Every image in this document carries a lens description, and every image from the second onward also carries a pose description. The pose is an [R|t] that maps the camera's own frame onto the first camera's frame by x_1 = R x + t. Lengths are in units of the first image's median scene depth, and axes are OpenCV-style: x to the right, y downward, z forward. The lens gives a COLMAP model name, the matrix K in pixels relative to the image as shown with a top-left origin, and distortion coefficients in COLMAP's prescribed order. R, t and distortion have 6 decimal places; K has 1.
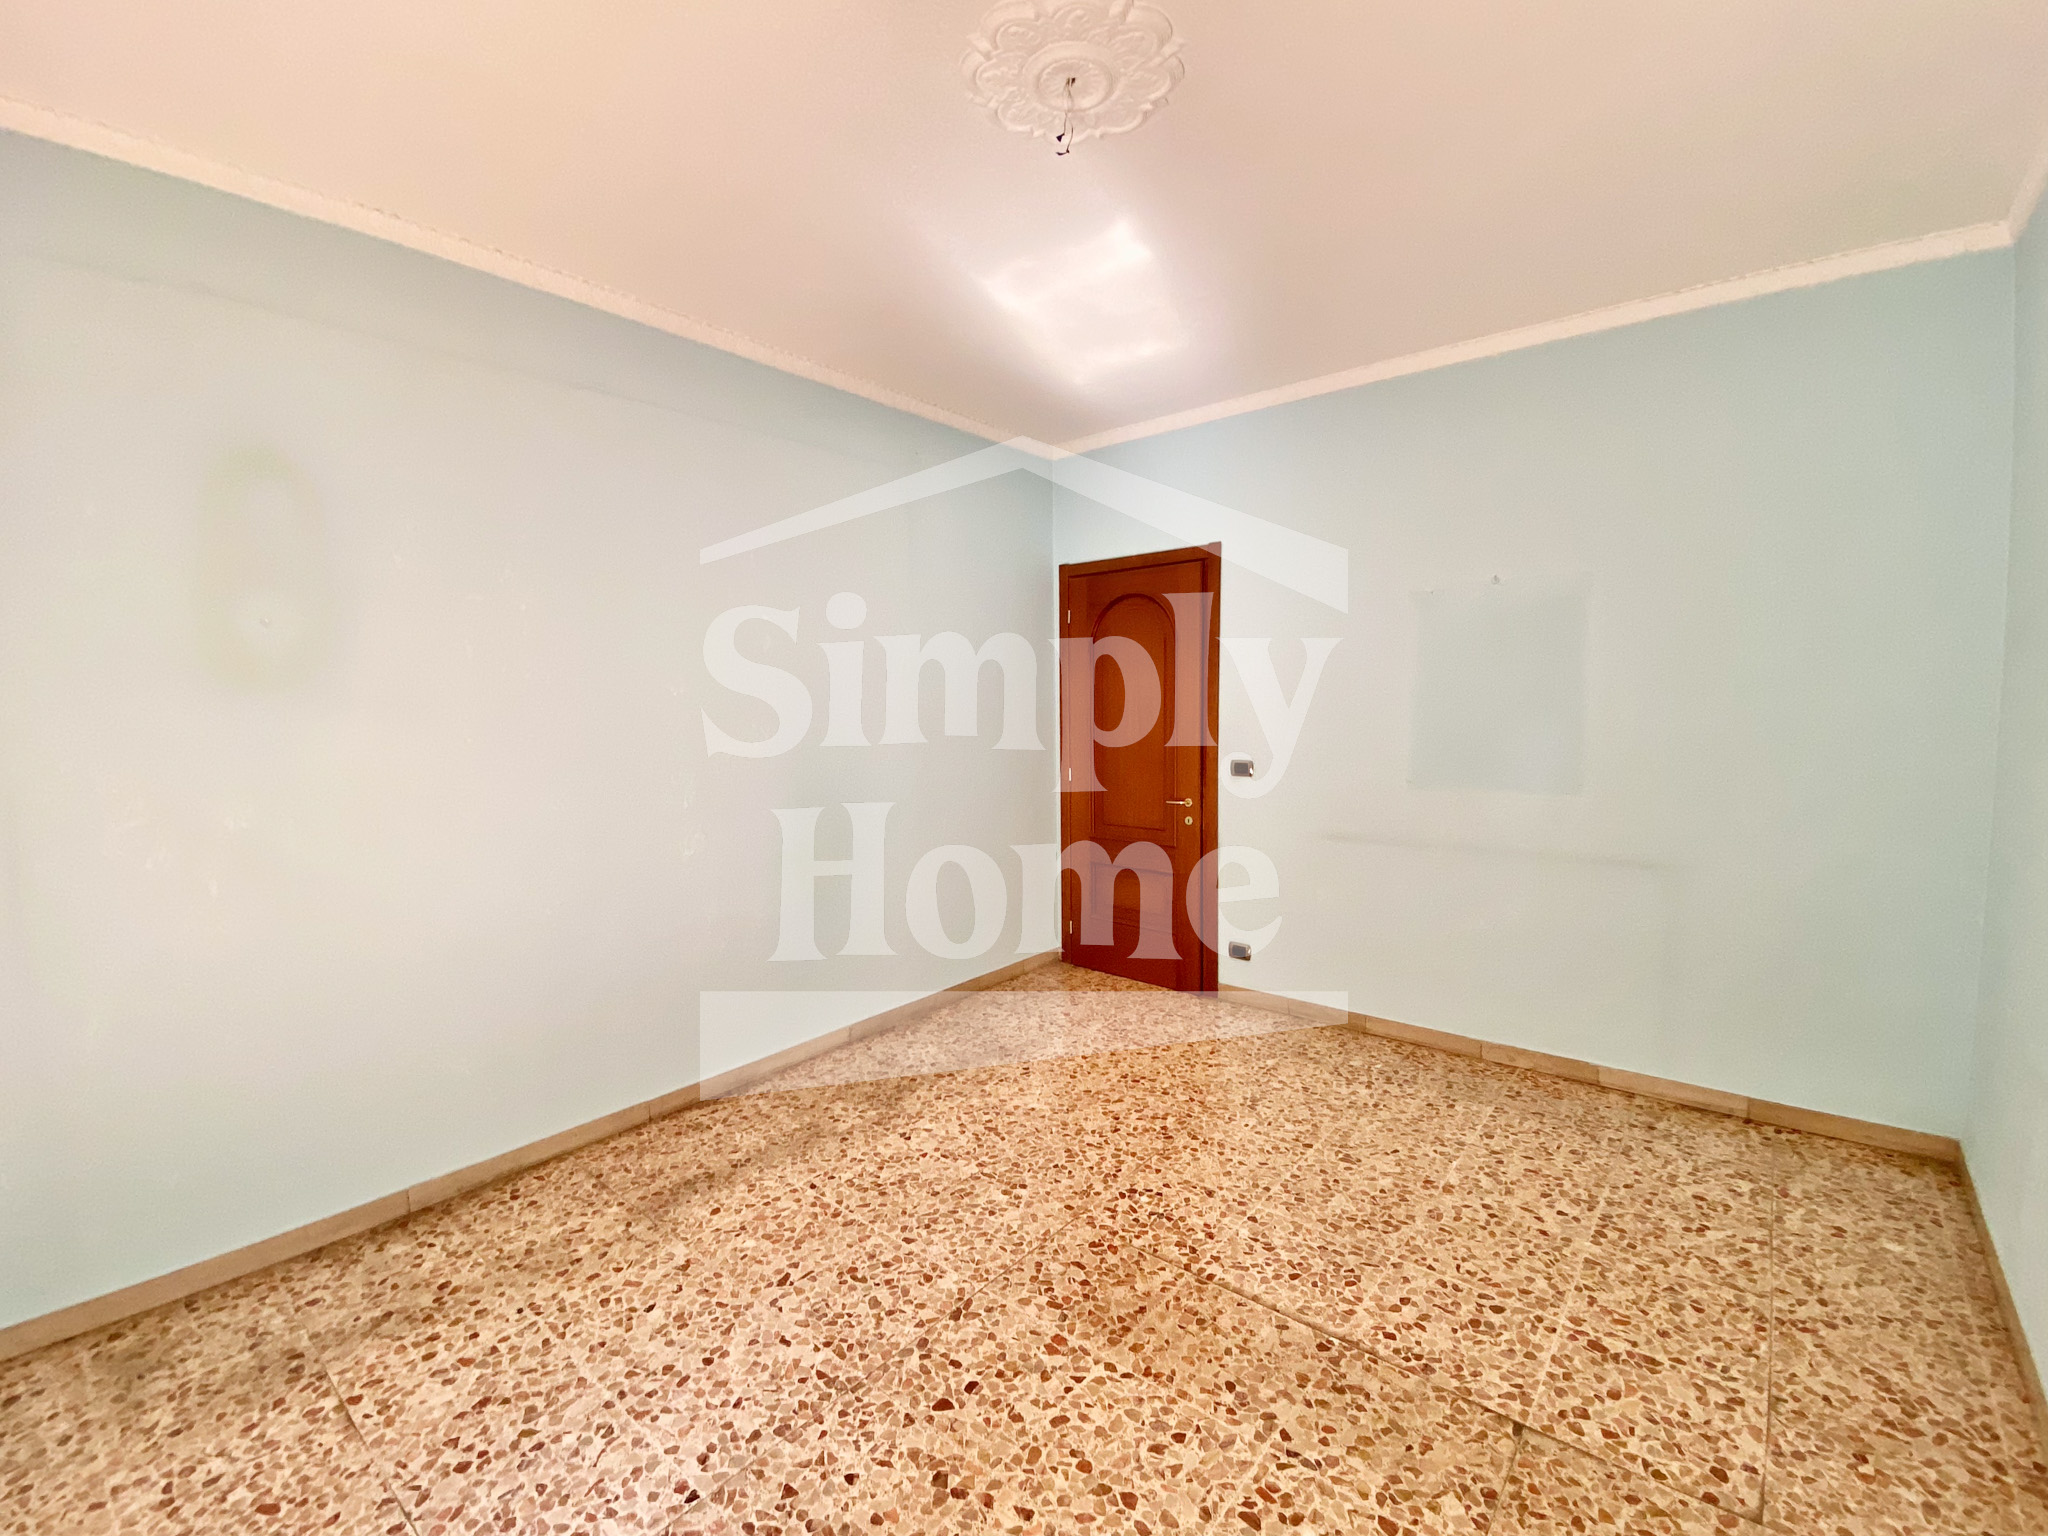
lens RADIAL K [[897.6, 0, 1024.0], [0, 897.6, 768.0], [0, 0, 1]] dist [0.030908, -0.022381]
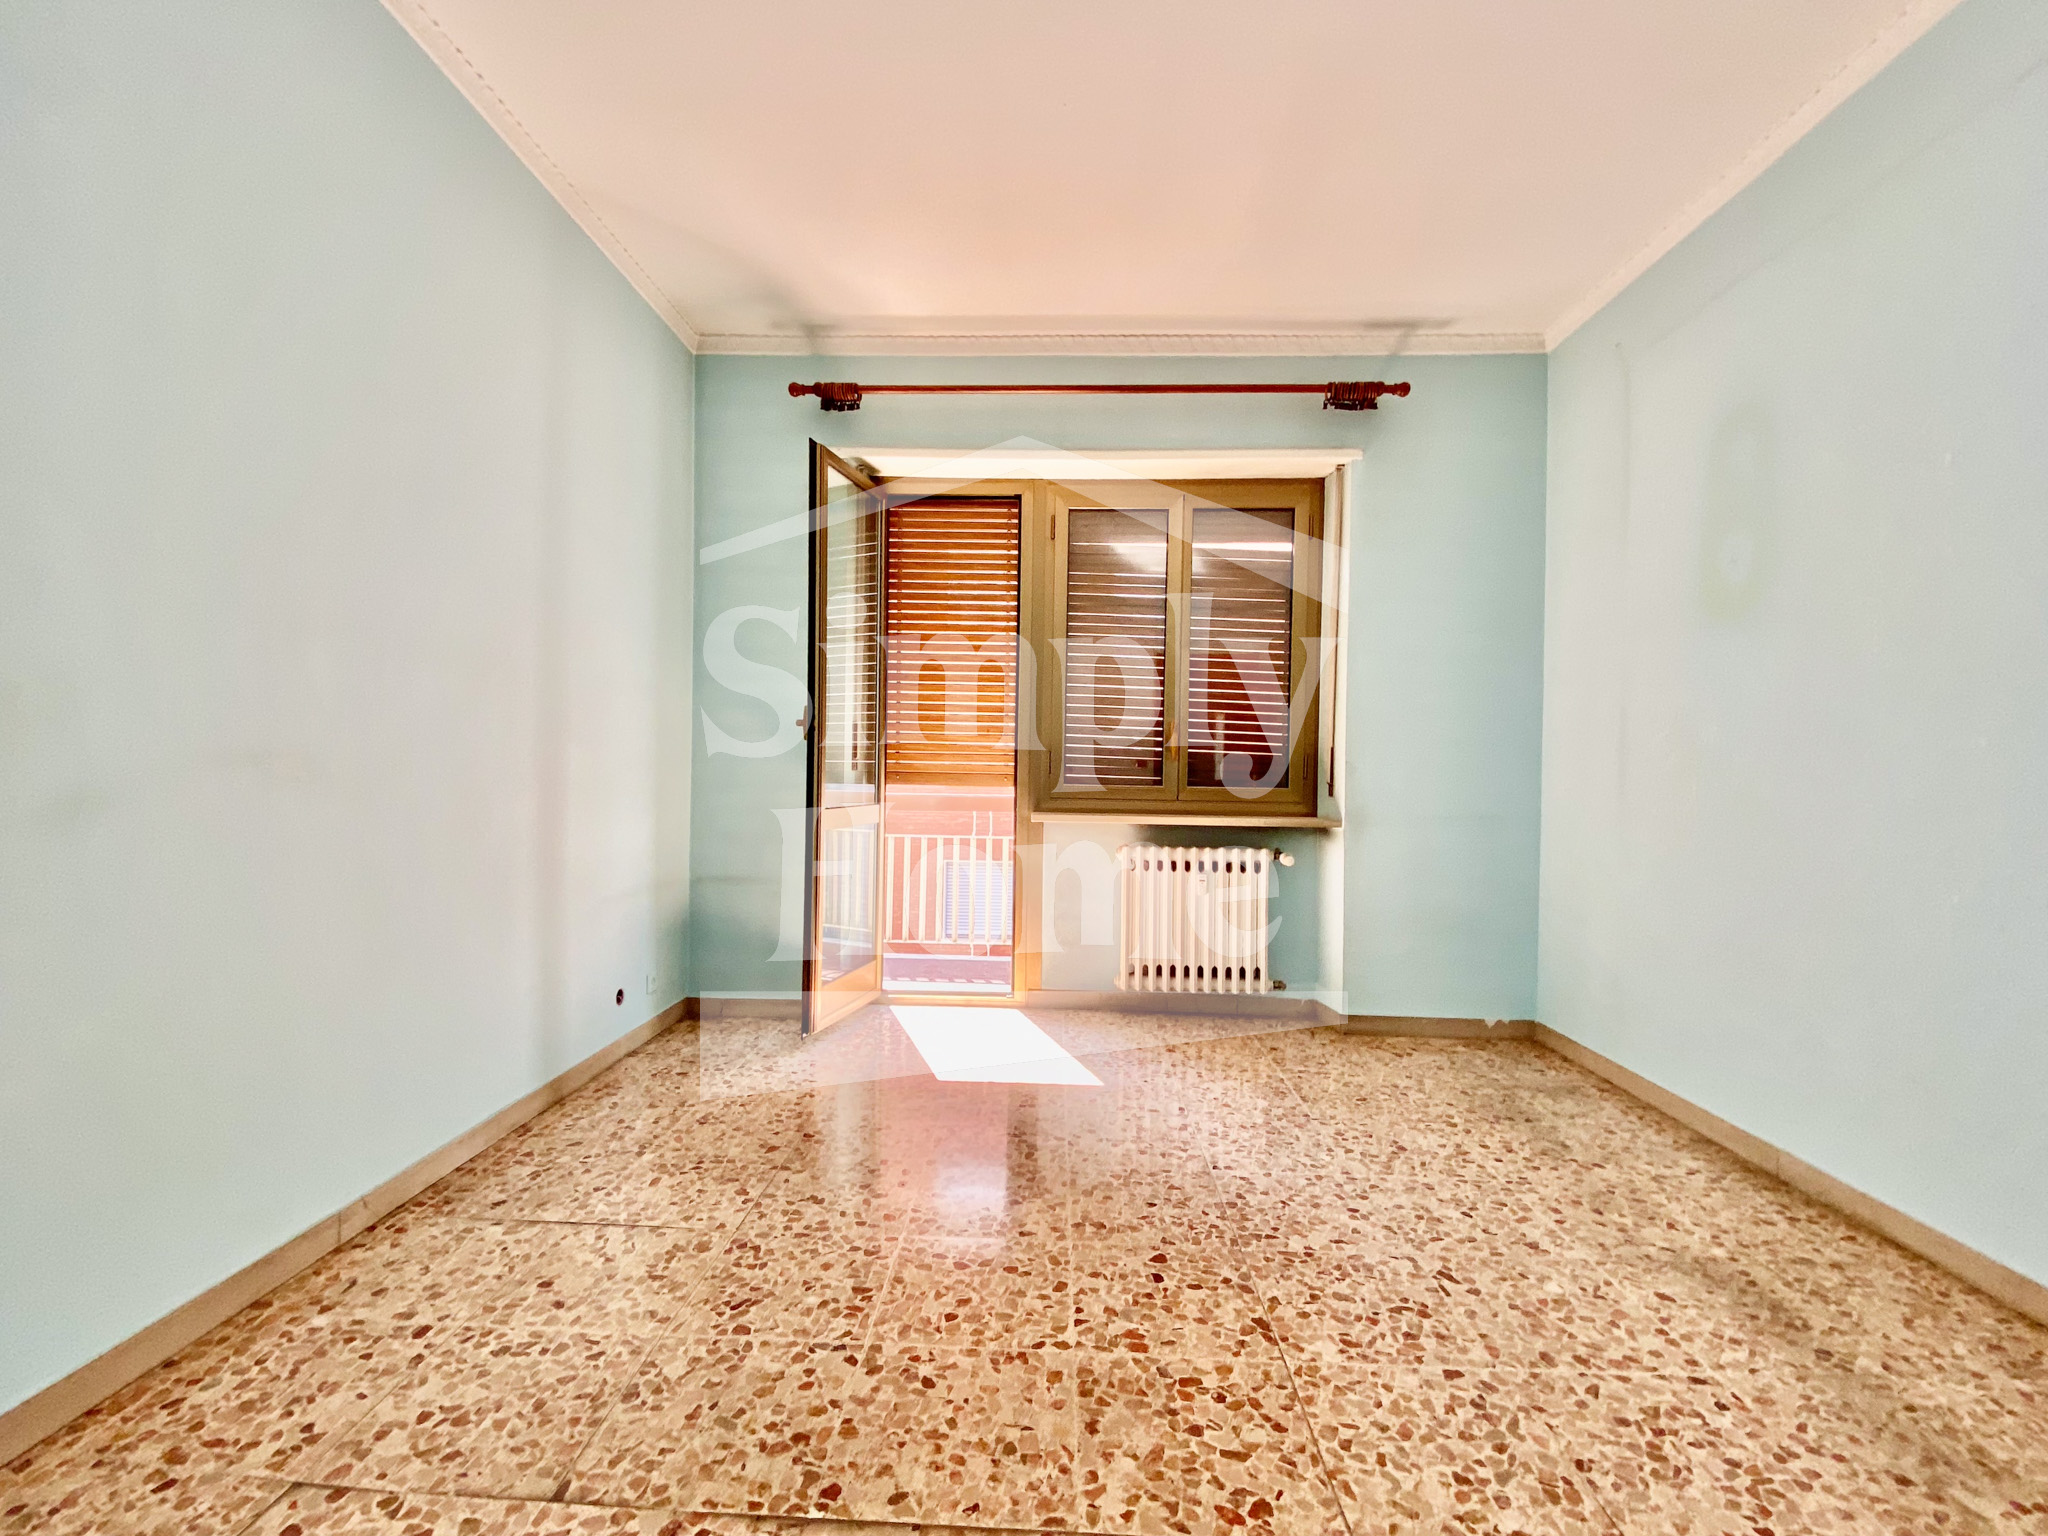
lens RADIAL K [[897.6, 0, 1024.0], [0, 897.6, 768.0], [0, 0, 1]] dist [0.030908, -0.022381]
pose [[-0.792801, -0.004870, -0.609461, 0.648204], [-0.053881, 0.996613, 0.062125, 0.084050], [0.607095, 0.082091, -0.790378, 1.630845]]
